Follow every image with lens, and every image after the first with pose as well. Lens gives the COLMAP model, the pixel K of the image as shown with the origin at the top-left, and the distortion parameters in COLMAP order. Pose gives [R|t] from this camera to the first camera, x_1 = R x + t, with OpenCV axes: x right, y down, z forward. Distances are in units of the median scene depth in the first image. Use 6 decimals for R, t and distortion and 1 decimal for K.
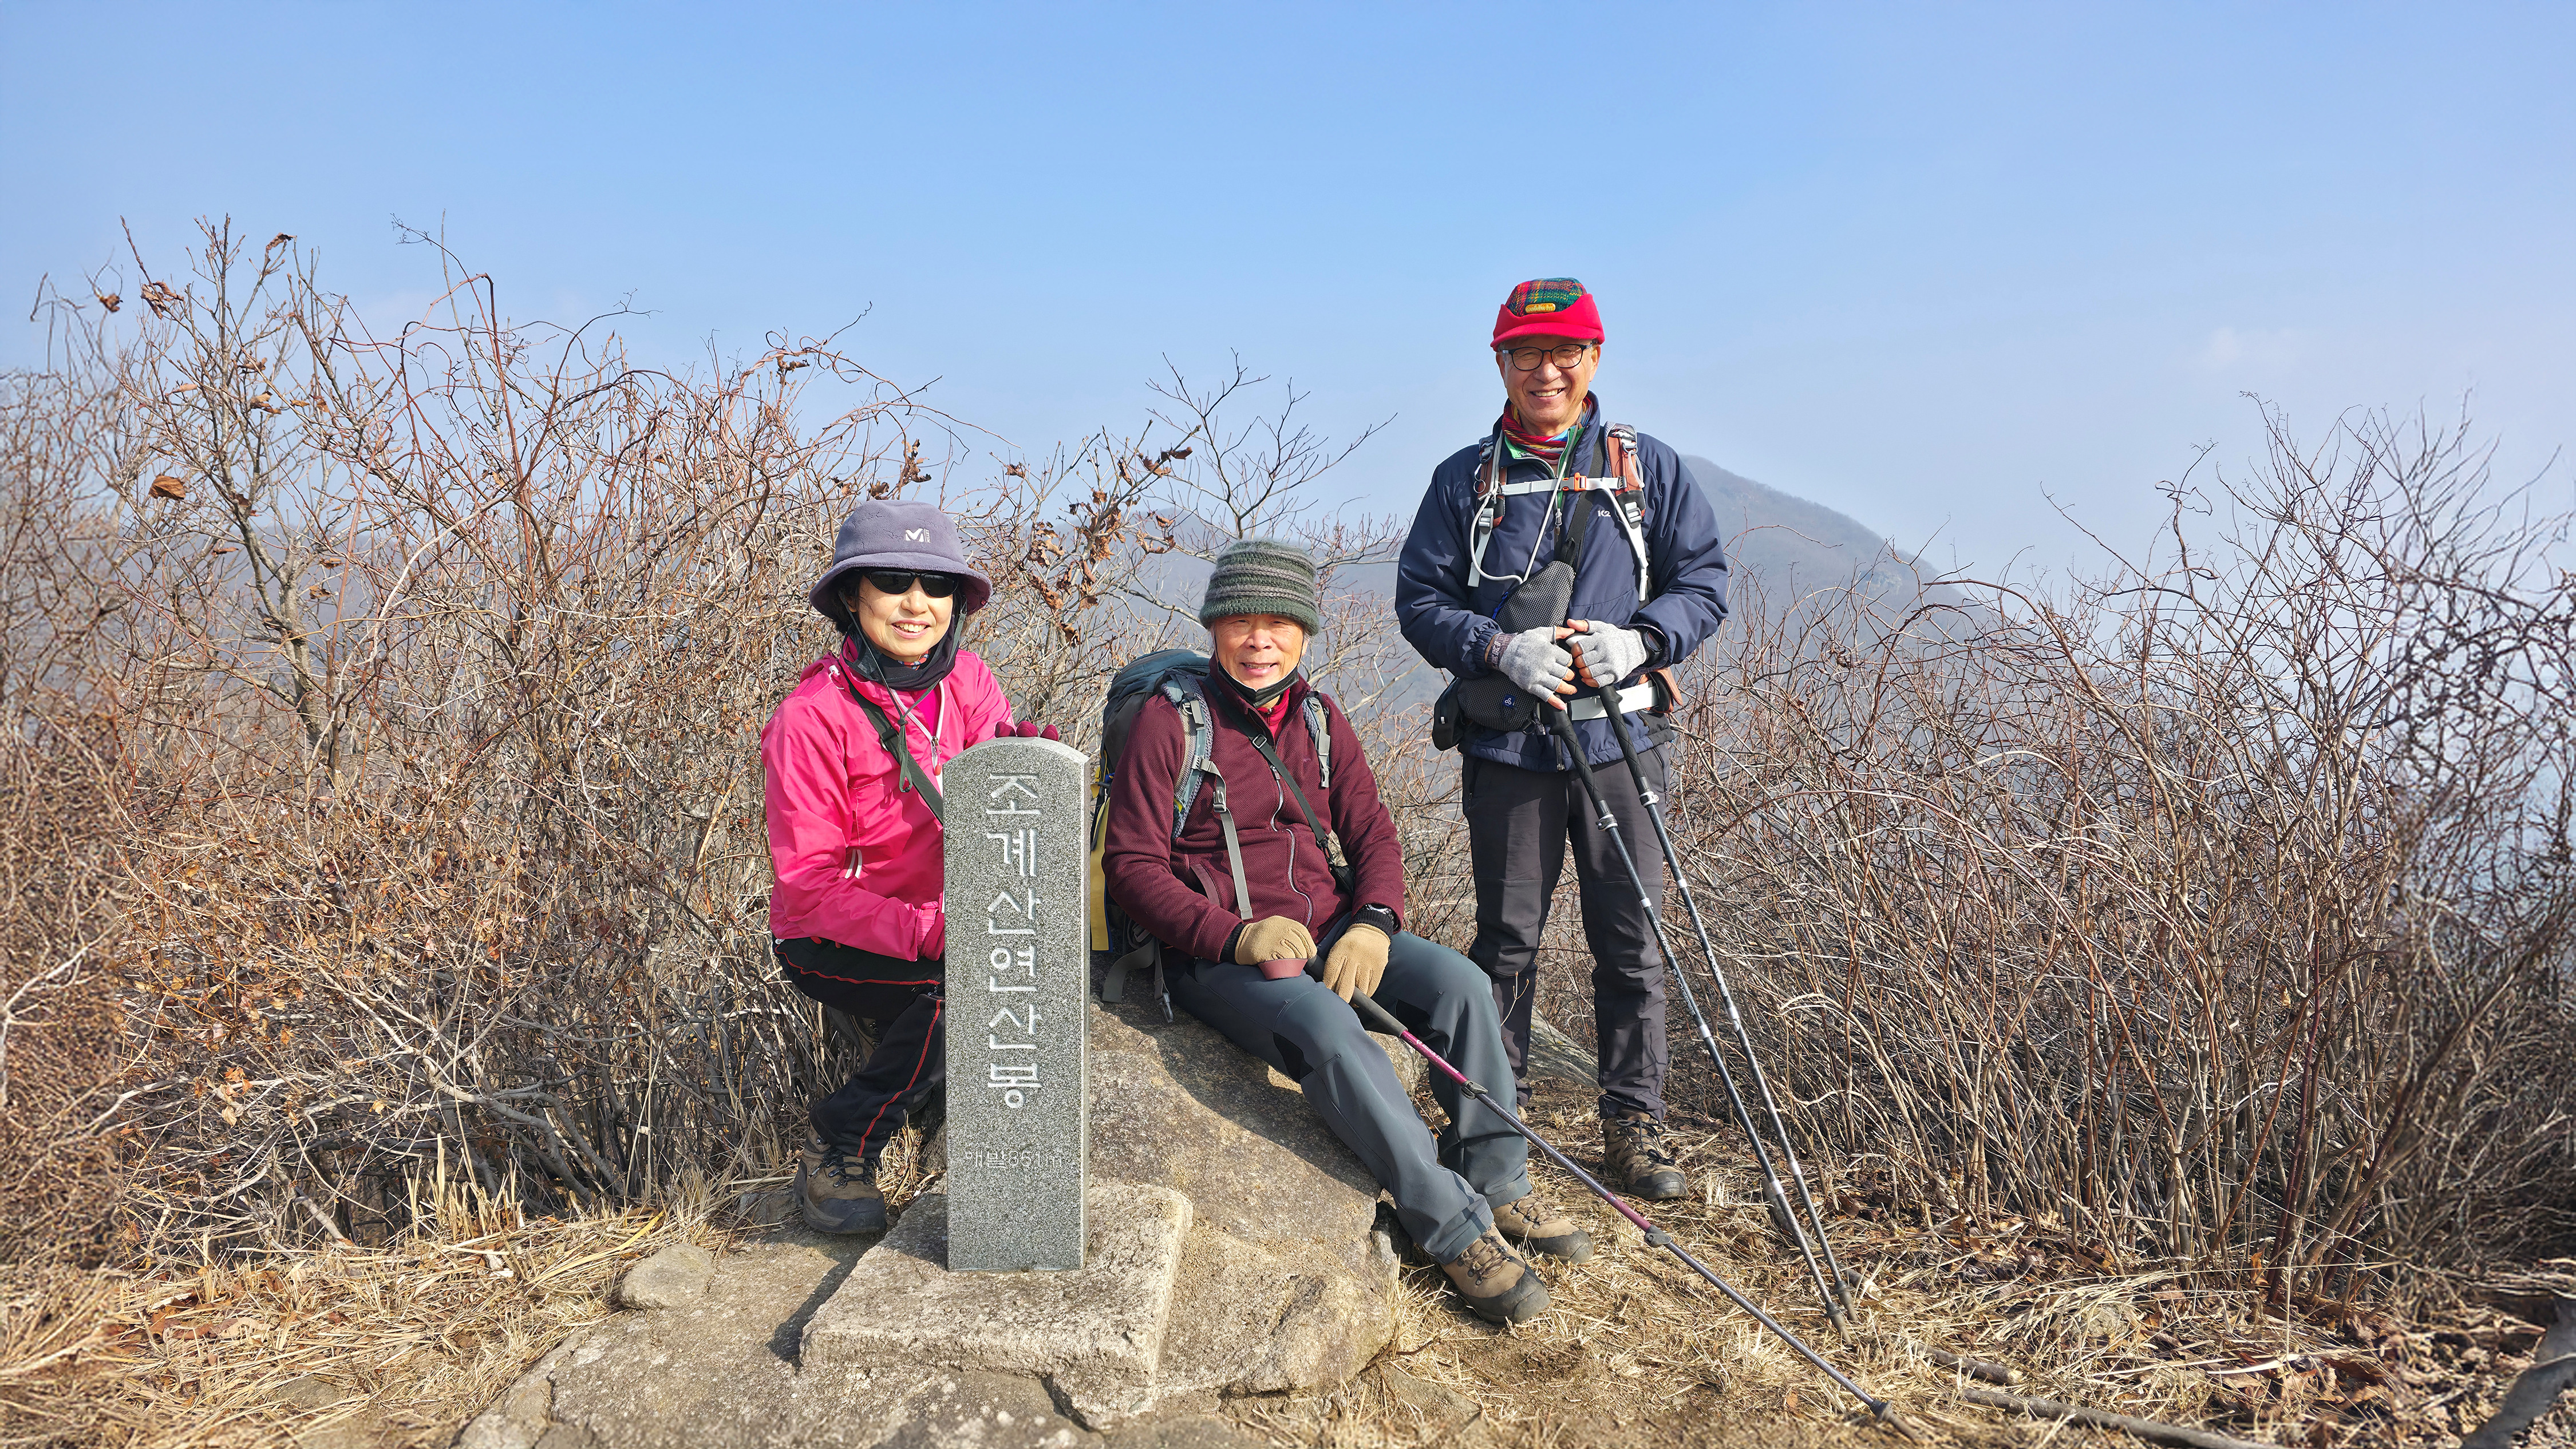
lens RADIAL K [[1616.6, 0, 1214.4], [0, 1616.6, 769.3], [0, 0, 1]] dist [0.056734, -0.068186]
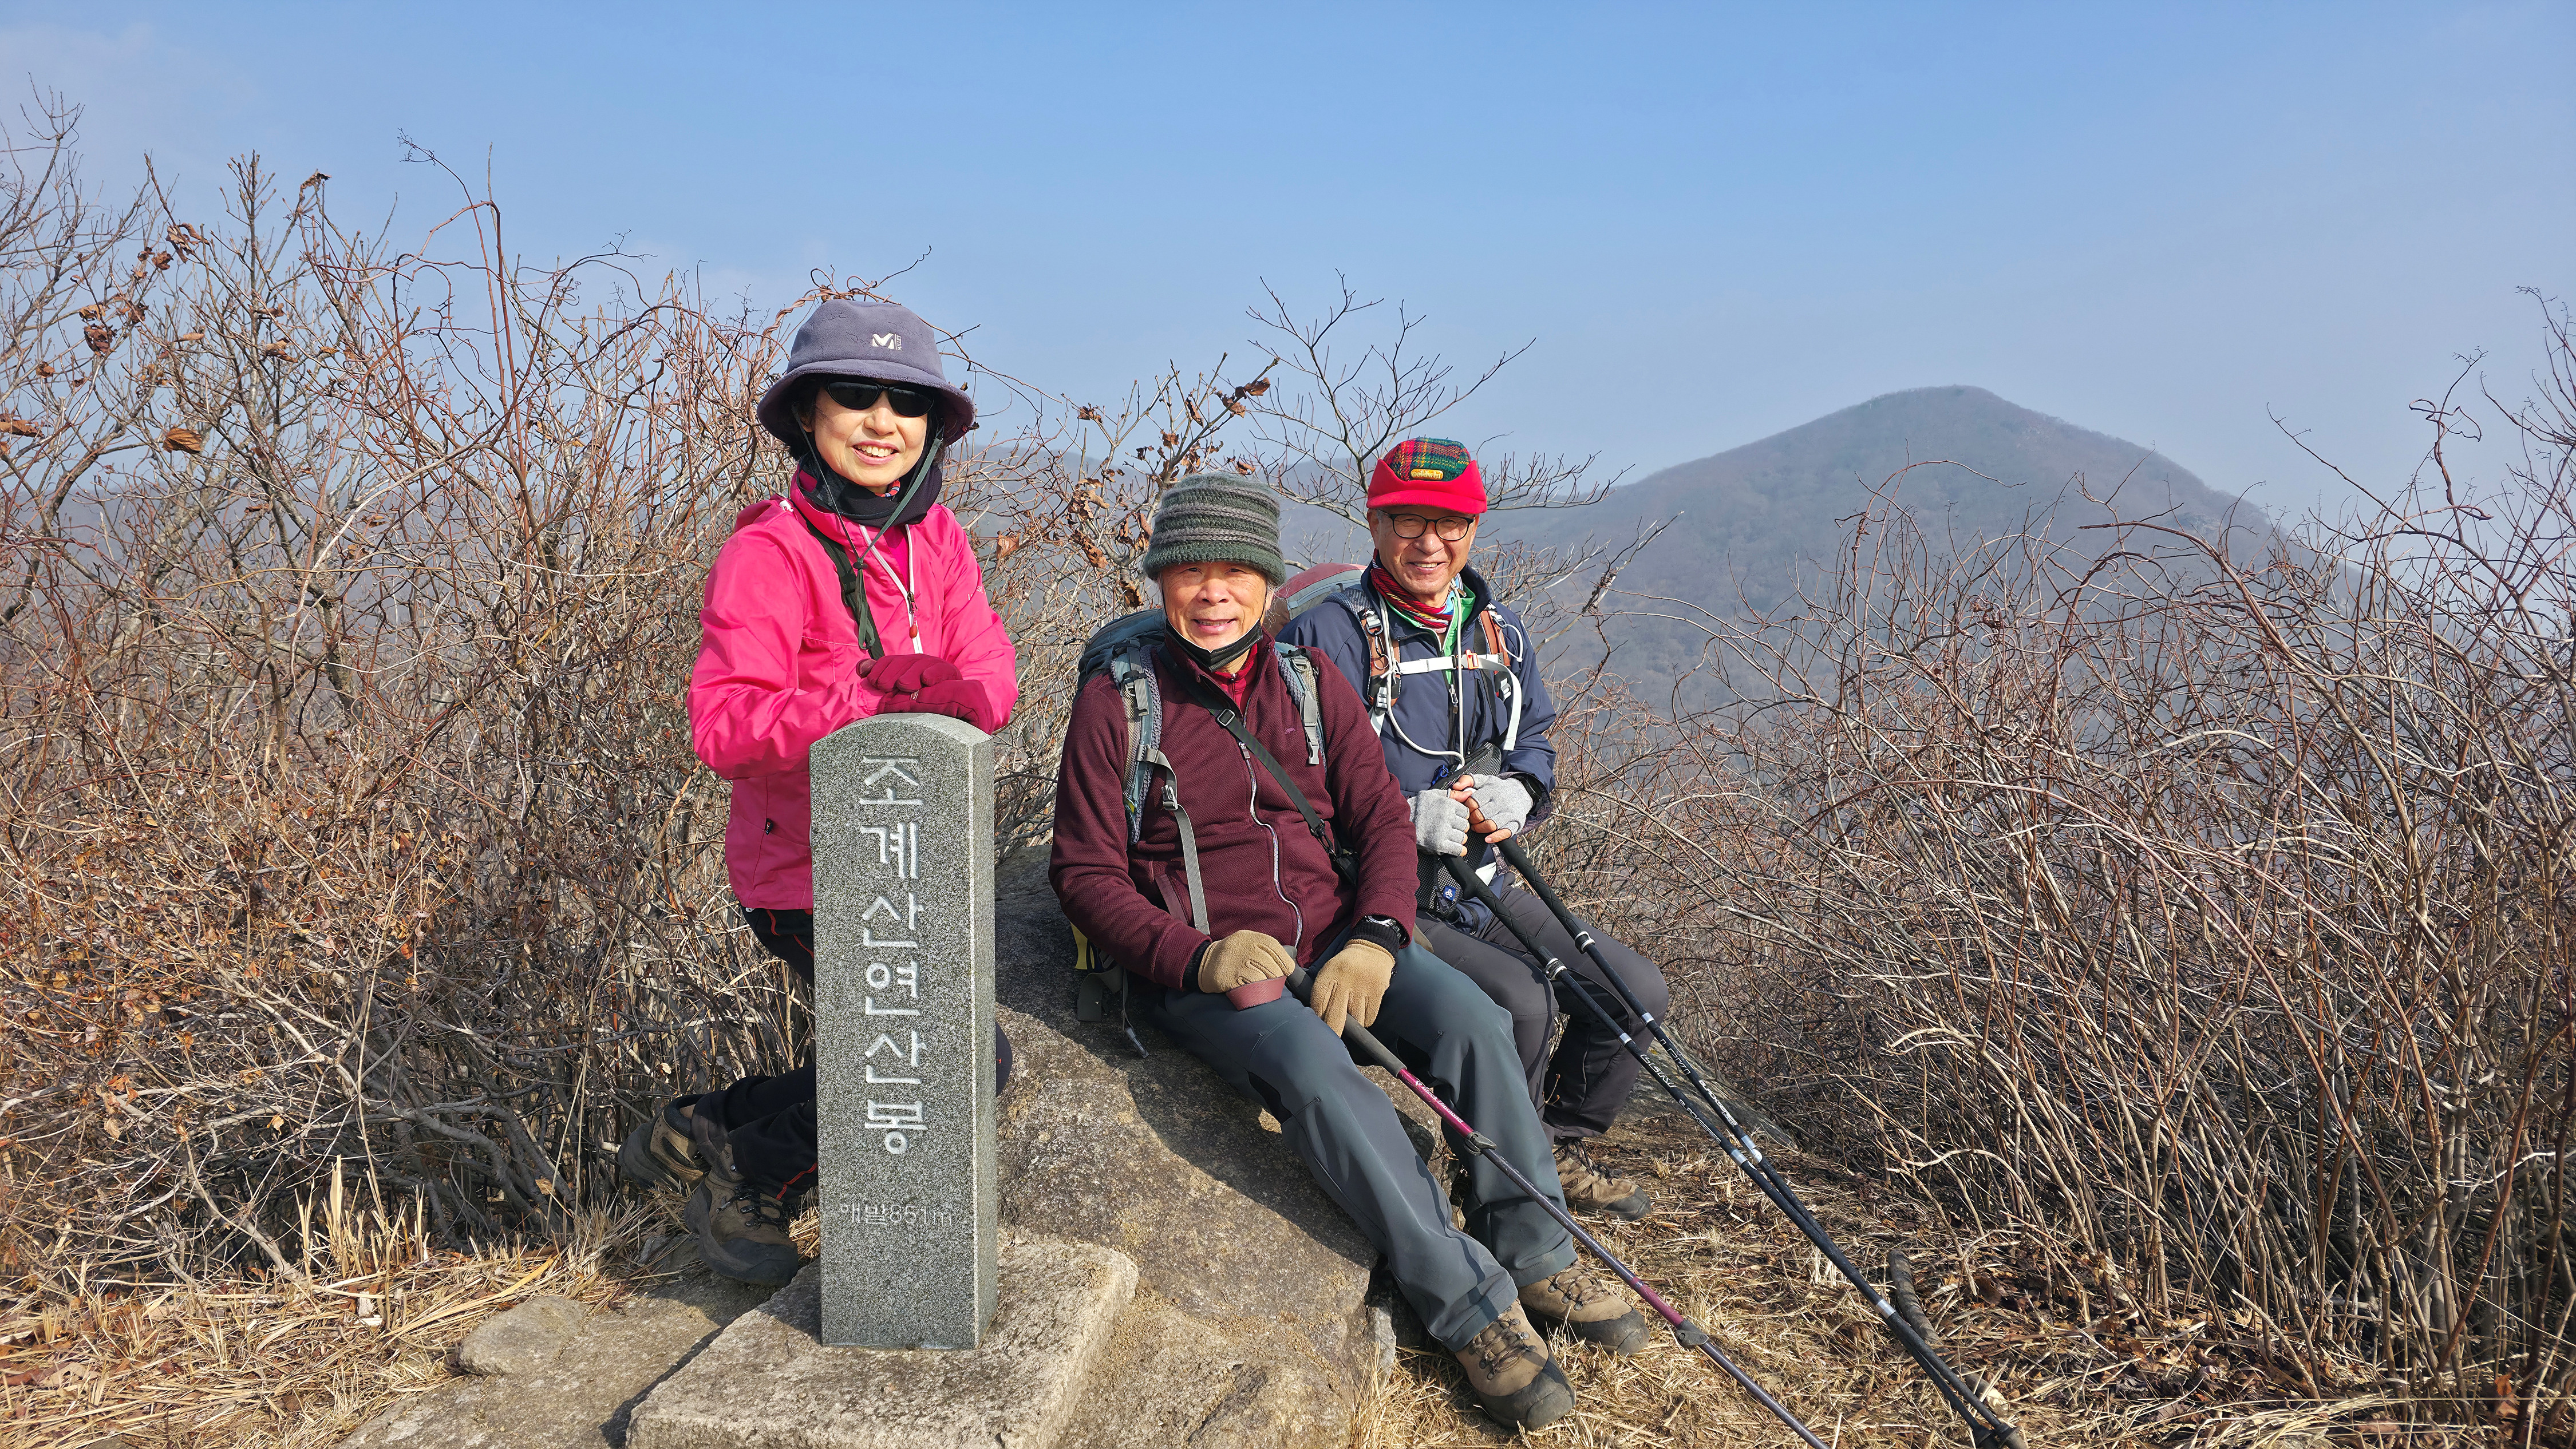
lens RADIAL K [[1777.8, 0, 1235.2], [0, 1777.8, 674.9], [0, 0, 1]] dist [0.043376, -0.045122]
pose [[0.994548, 0.000130, -0.104278, 0.146987], [-0.003910, 0.999343, -0.036043, -0.007338], [0.104205, 0.036254, 0.993895, 0.083731]]
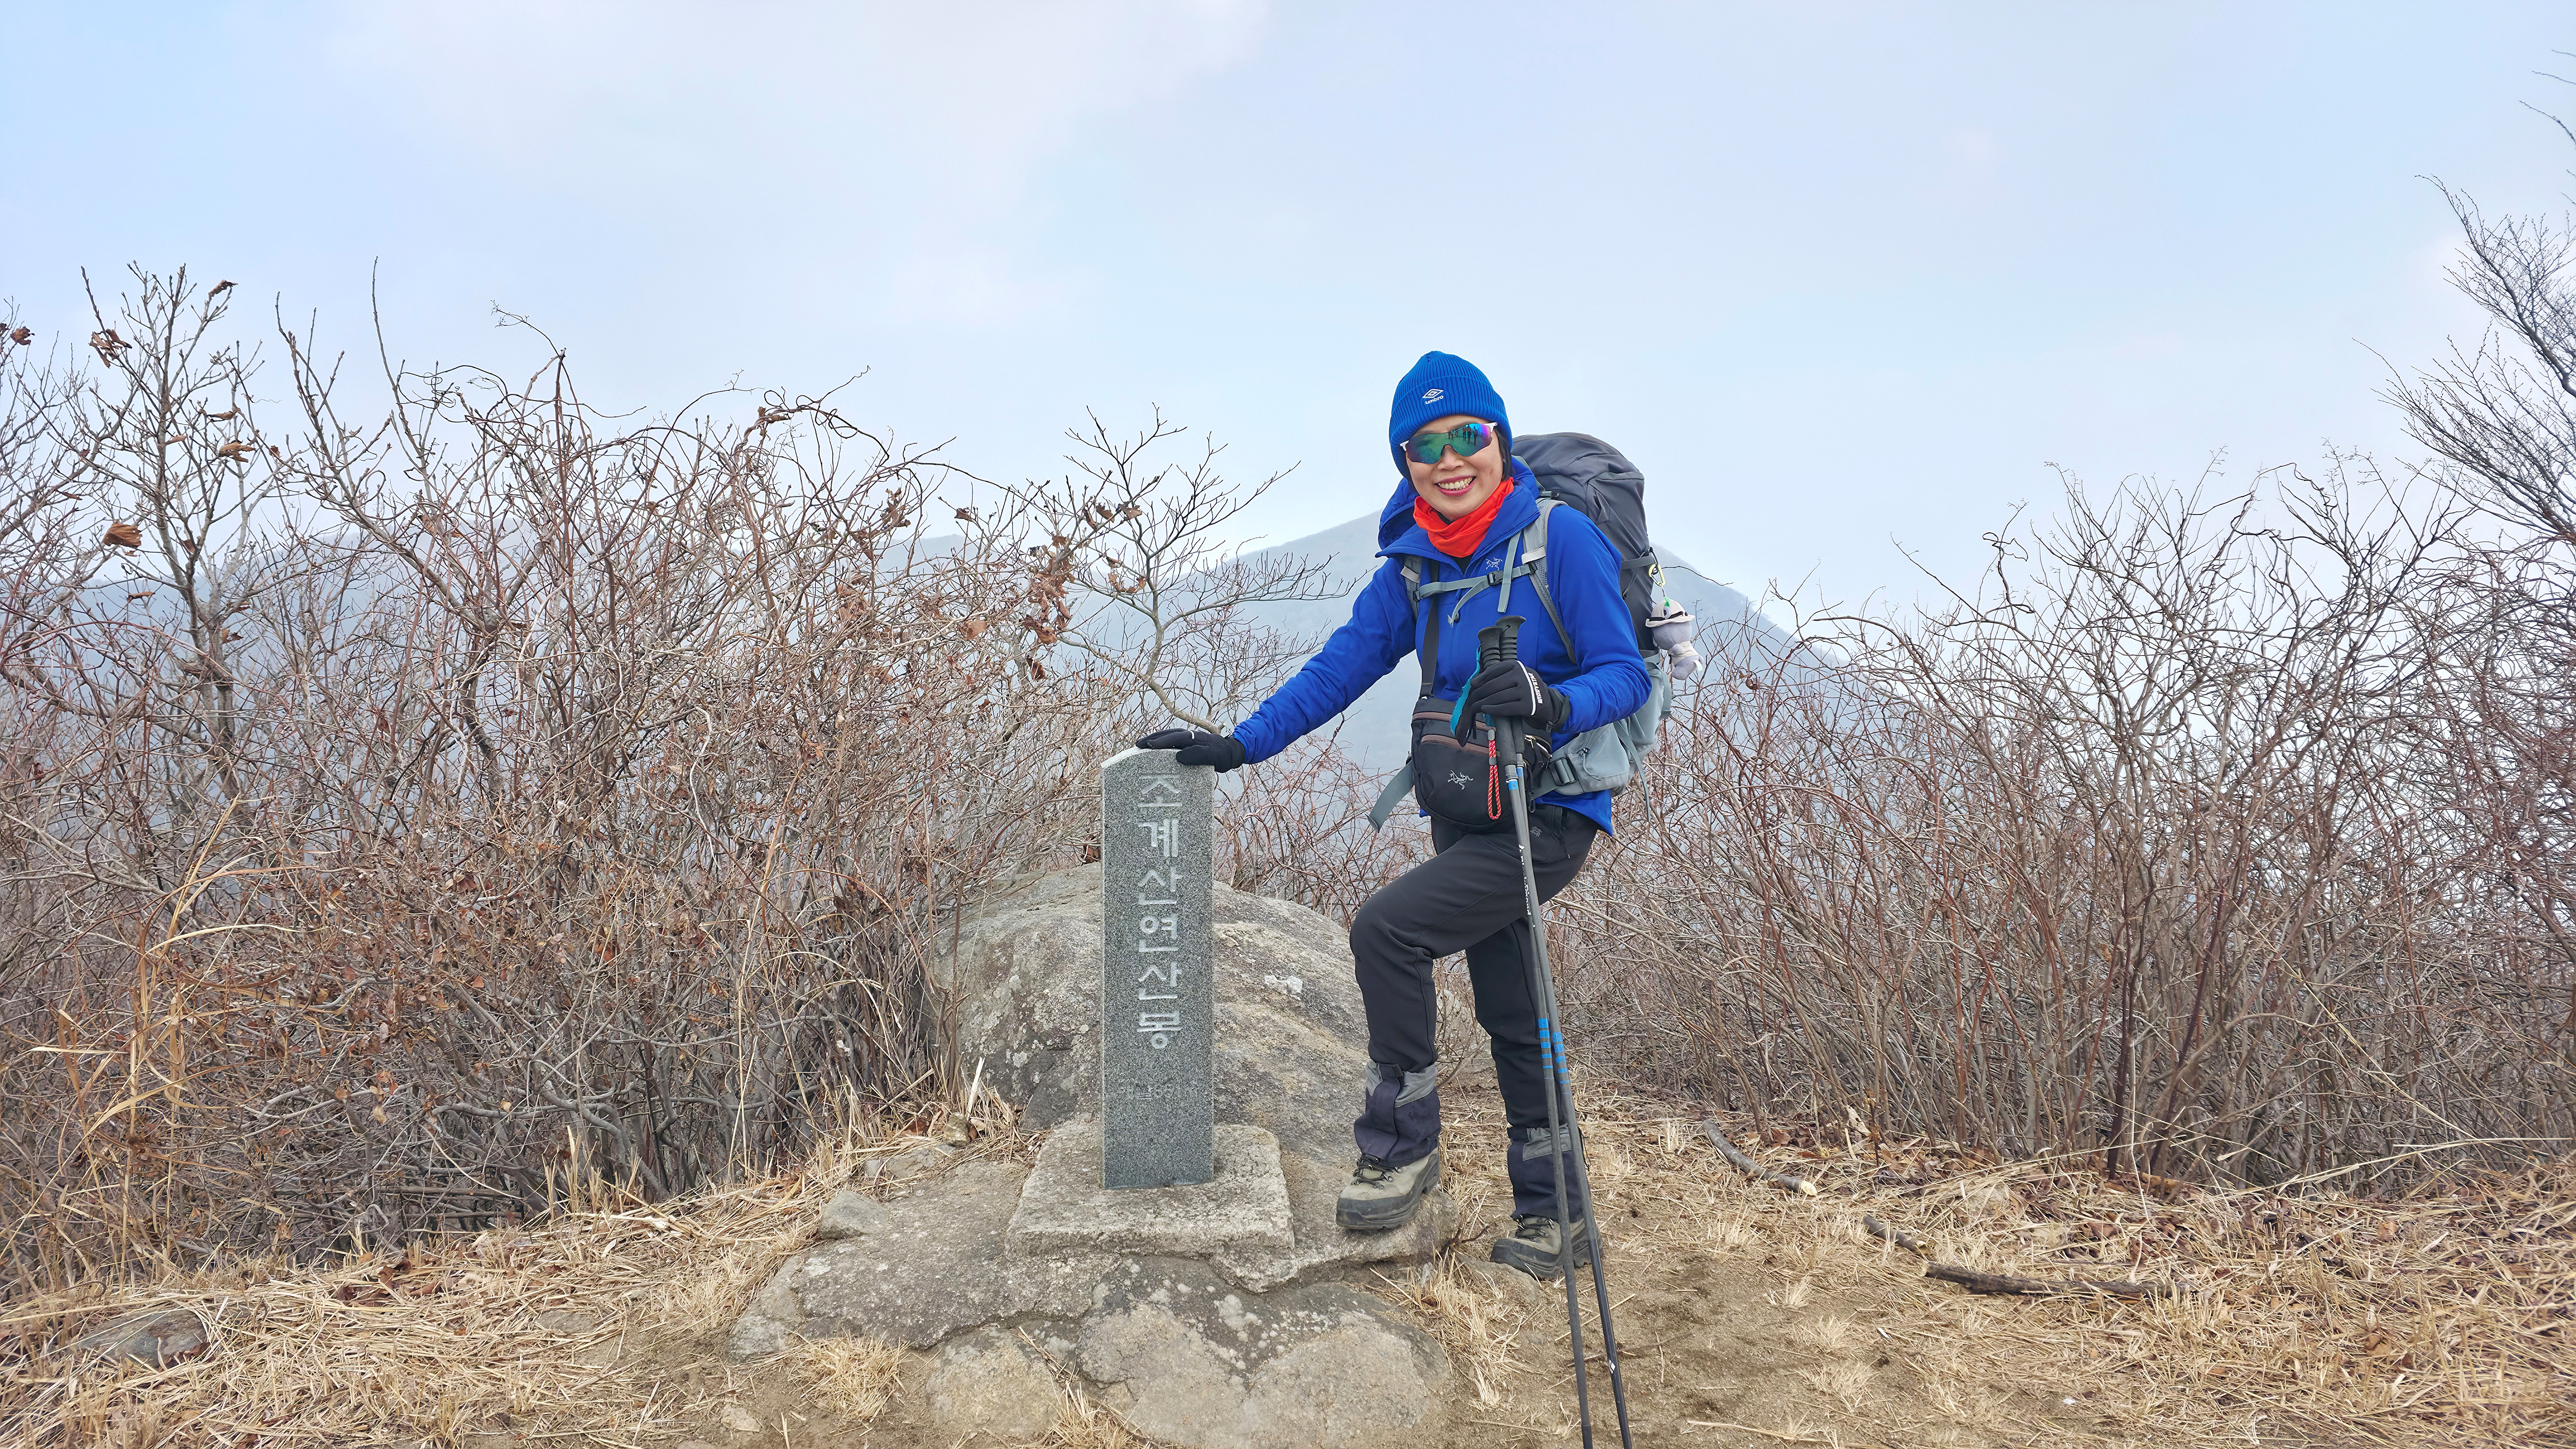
lens RADIAL K [[1758.6, 0, 1277.9], [0, 1758.6, 676.9], [0, 0, 1]] dist [0.058191, -0.057810]
pose [[0.988484, -0.011137, 0.150913, -0.228918], [0.023347, 0.996571, -0.079383, 0.036064], [-0.149511, 0.081993, 0.985355, -0.345126]]
